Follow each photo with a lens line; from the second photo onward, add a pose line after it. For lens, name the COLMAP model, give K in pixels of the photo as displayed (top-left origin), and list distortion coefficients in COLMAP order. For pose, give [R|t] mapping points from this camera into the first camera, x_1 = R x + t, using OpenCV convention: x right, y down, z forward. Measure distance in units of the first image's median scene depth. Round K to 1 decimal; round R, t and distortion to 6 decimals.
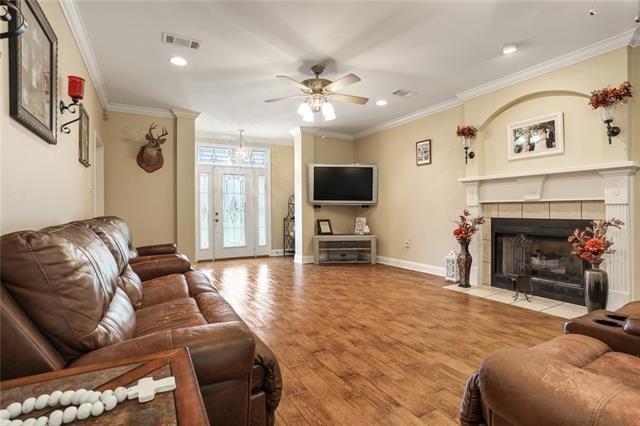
lens RADIAL K [[316.6, 0, 318.2], [0, 316.6, 210.8], [0, 0, 1]] dist [-0.020425, 0.000648]
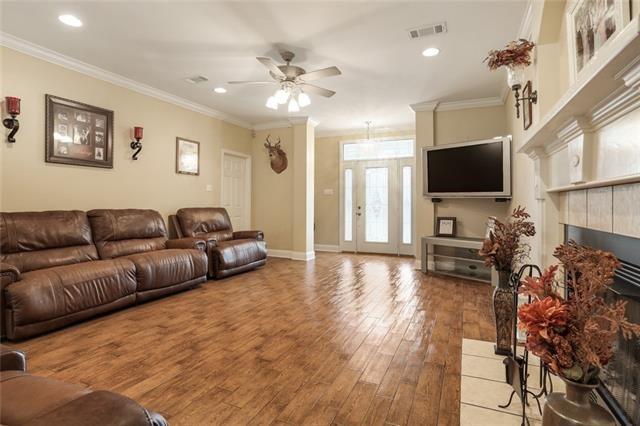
lens RADIAL K [[324.1, 0, 319.6], [0, 324.1, 206.8], [0, 0, 1]] dist [-0.021703, 0.001230]
pose [[0.583135, 0.013181, -0.812268, 0.624126], [-0.007897, 0.999913, 0.010556, -0.004799], [0.812337, 0.000259, 0.583189, 0.381775]]
